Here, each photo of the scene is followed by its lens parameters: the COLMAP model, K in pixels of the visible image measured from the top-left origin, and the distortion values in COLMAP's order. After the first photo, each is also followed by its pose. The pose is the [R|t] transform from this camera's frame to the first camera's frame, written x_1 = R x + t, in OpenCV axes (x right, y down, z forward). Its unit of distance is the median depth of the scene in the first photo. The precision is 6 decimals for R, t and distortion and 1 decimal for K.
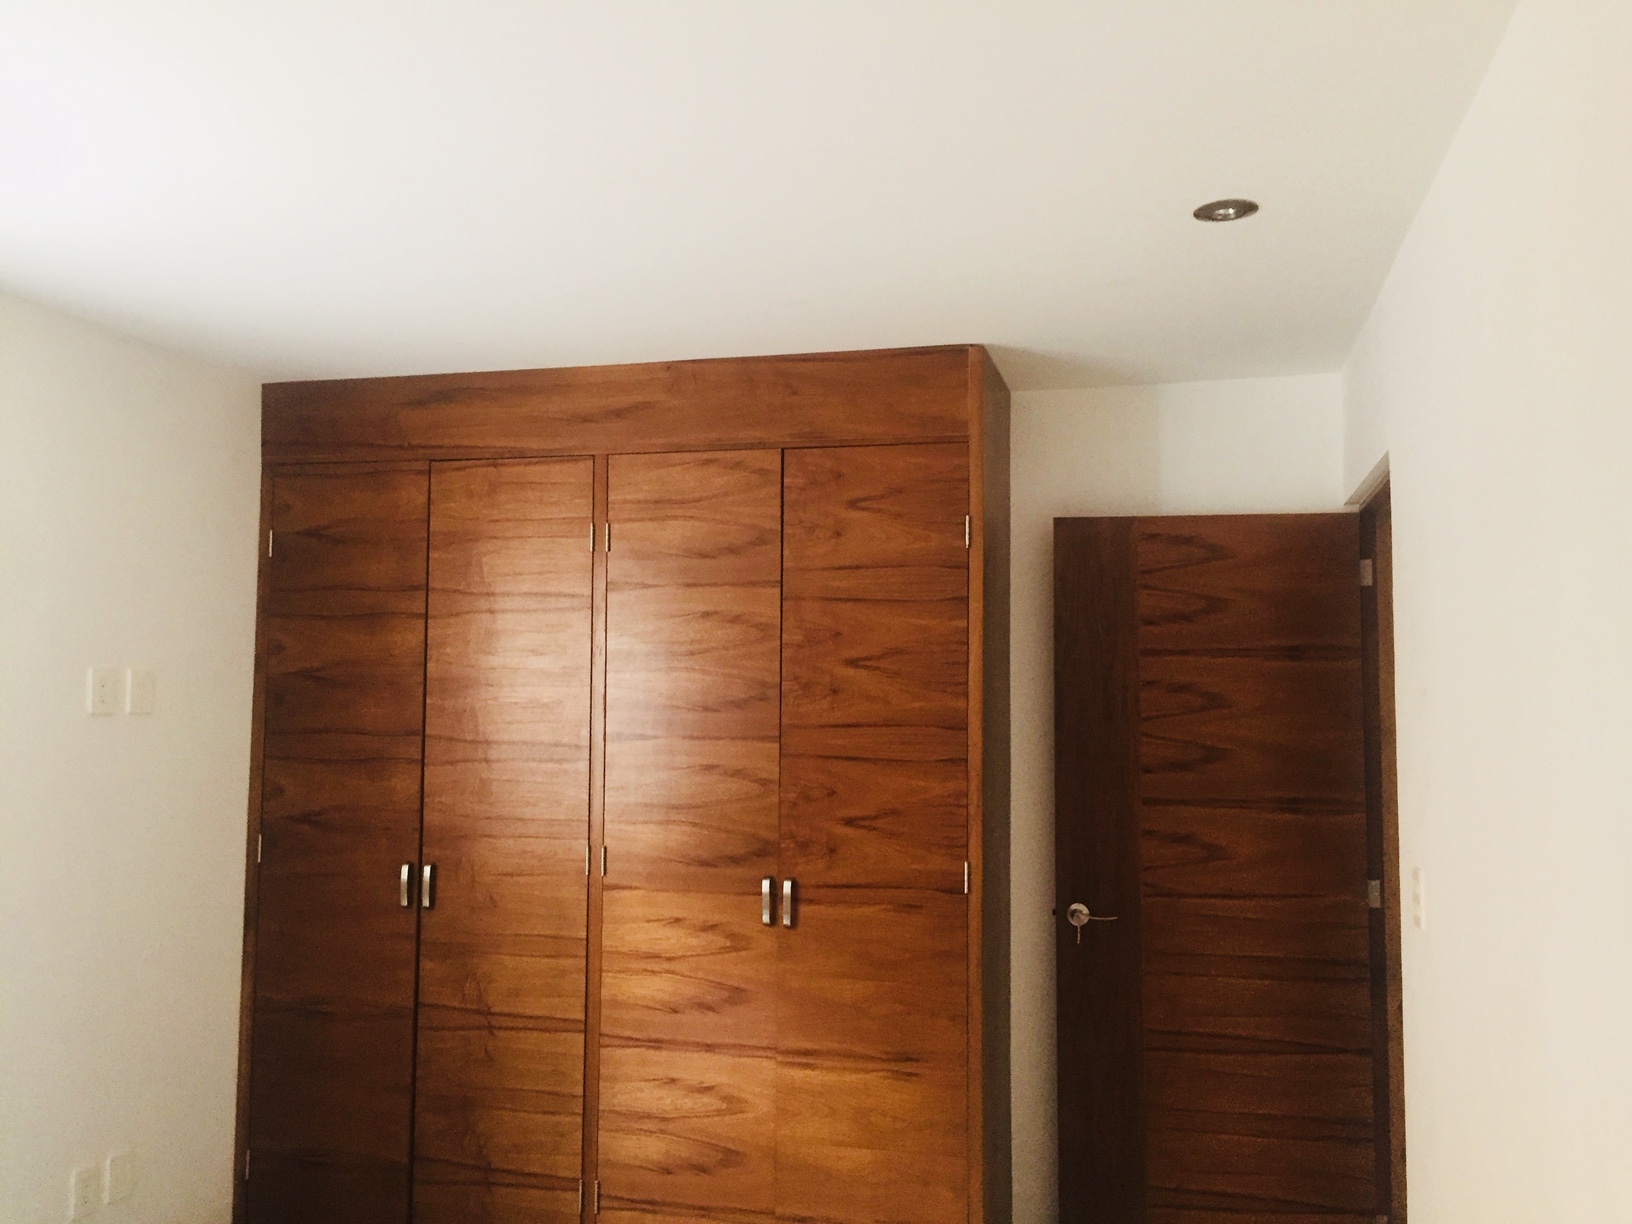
lens RADIAL K [[1379.1, 0, 811.2], [0, 1379.1, 609.1], [0, 0, 1]] dist [0.053854, -0.039133]
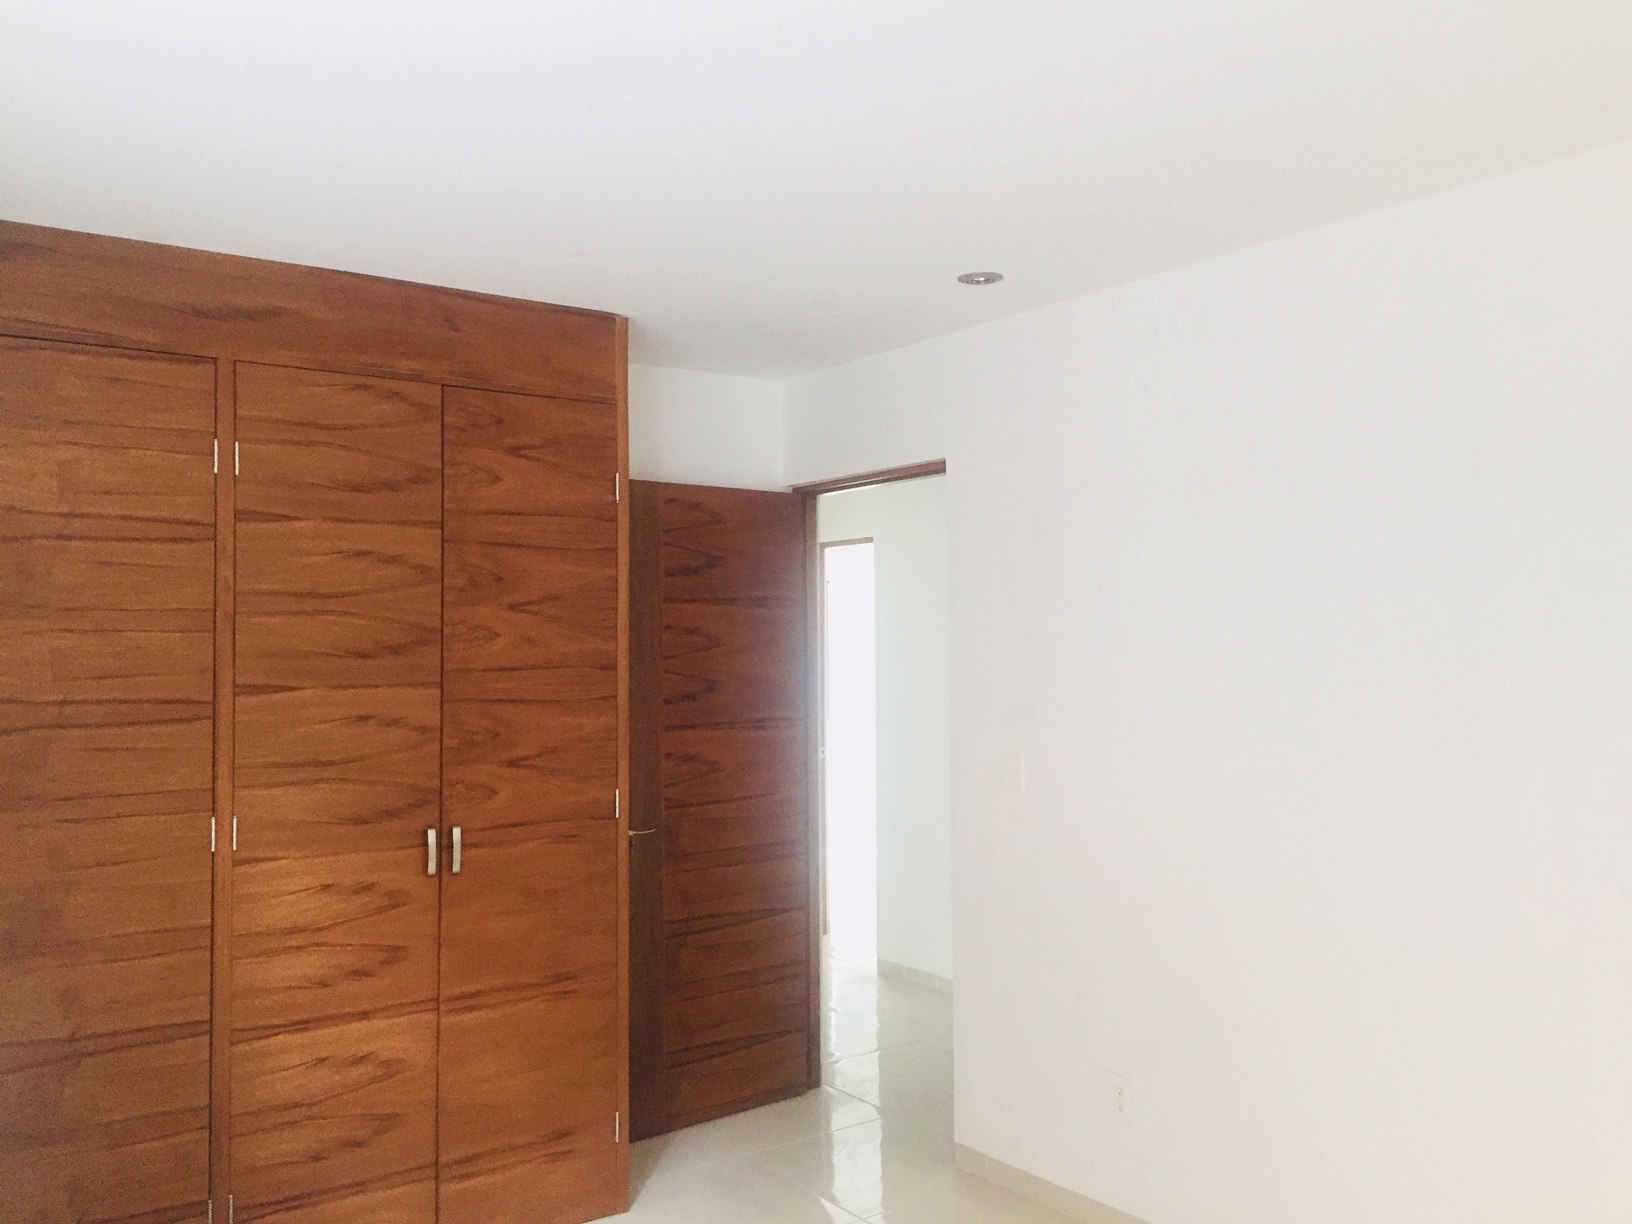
lens RADIAL K [[1379.1, 0, 813.4], [0, 1379.1, 612.4], [0, 0, 1]] dist [0.053854, -0.039133]
pose [[0.645641, 0.006129, 0.763617, -0.597408], [-0.038143, 0.998978, 0.024232, 0.009476], [-0.762688, -0.044772, 0.645215, 0.171696]]
